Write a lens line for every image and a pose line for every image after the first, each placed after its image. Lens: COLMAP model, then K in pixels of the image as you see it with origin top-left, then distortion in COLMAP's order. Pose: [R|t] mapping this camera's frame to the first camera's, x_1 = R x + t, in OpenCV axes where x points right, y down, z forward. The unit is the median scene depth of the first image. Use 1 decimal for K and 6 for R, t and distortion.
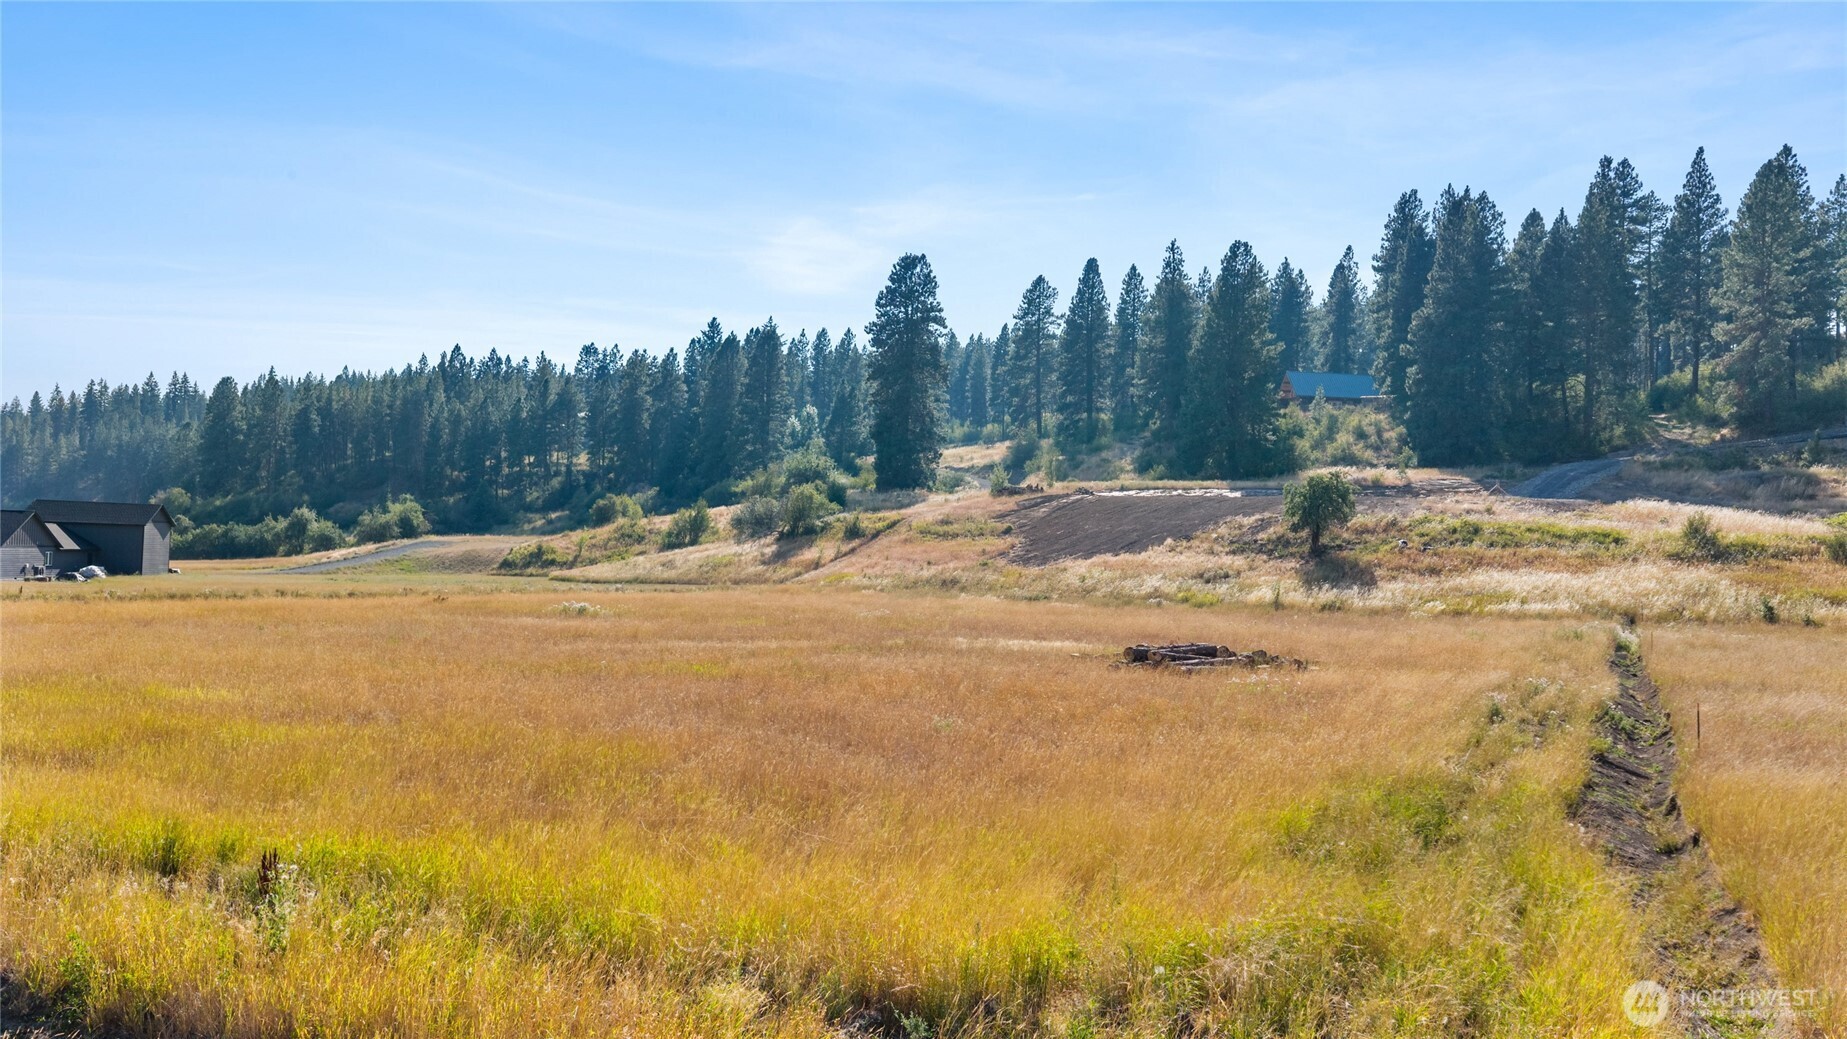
lens RADIAL K [[1504.1, 0, 930.3], [0, 1504.1, 511.8], [0, 0, 1]] dist [0.068303, -0.136872]
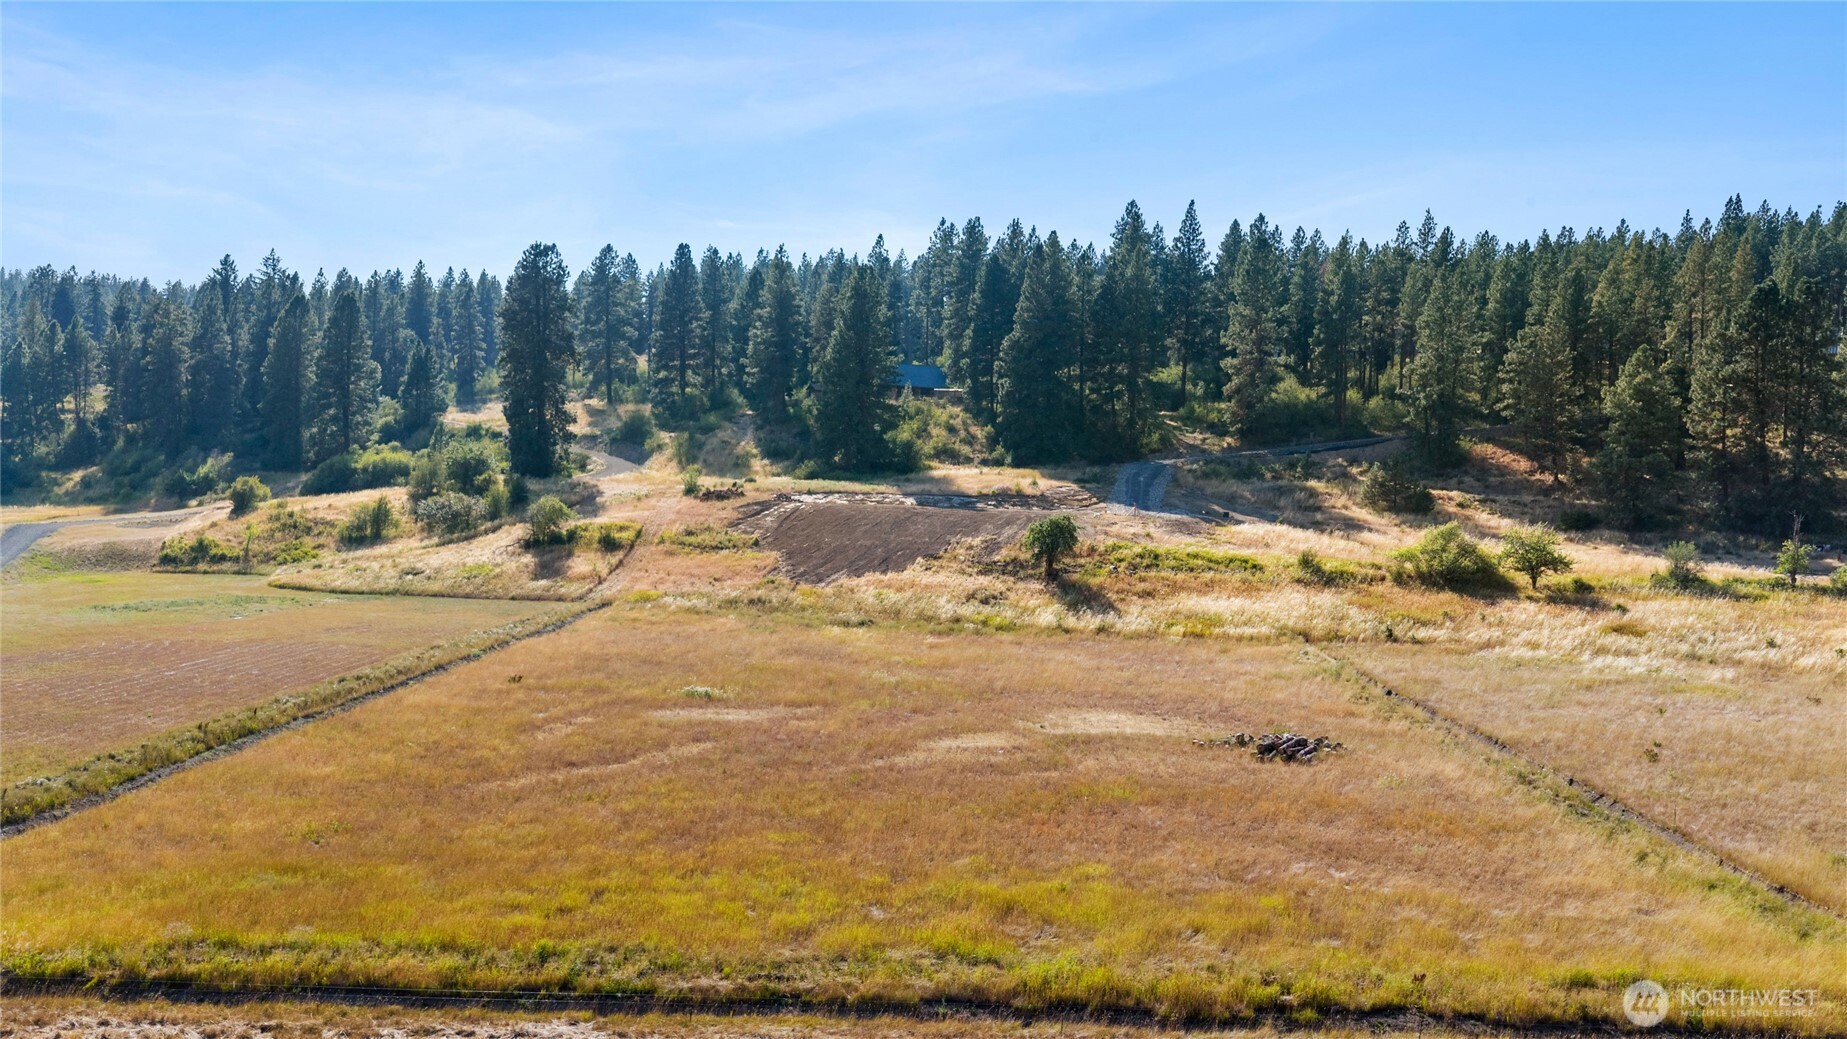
lens RADIAL K [[1504.1, 0, 930.3], [0, 1504.1, 511.8], [0, 0, 1]] dist [0.068303, -0.136872]
pose [[0.917905, -0.014377, 0.396541, -0.221121], [-0.013306, 0.997666, 0.066971, -0.070484], [-0.396578, -0.066749, 0.915571, -0.096674]]
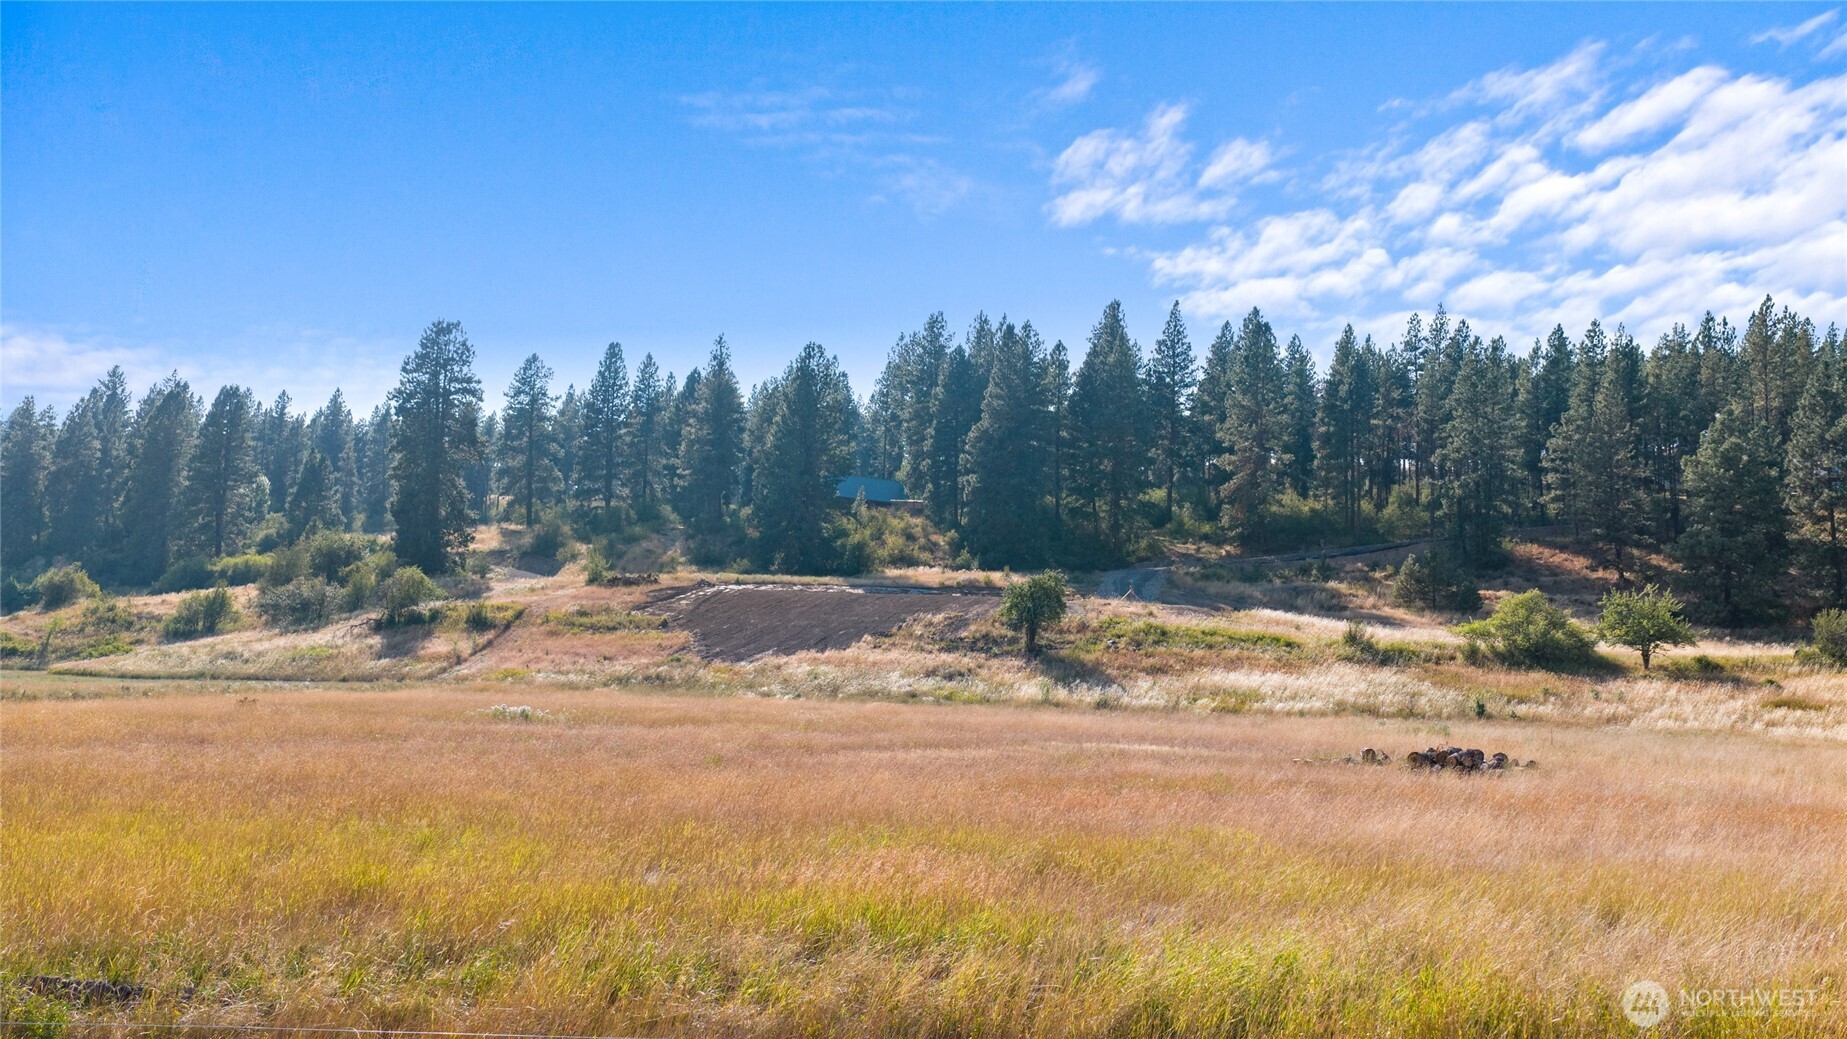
lens RADIAL K [[1504.1, 0, 930.3], [0, 1504.1, 511.8], [0, 0, 1]] dist [0.068303, -0.136872]
pose [[0.906831, 0.049865, 0.418535, -0.150309], [-0.023943, 0.997468, -0.066962, 0.001348], [-0.420814, 0.050702, 0.905729, 0.053836]]
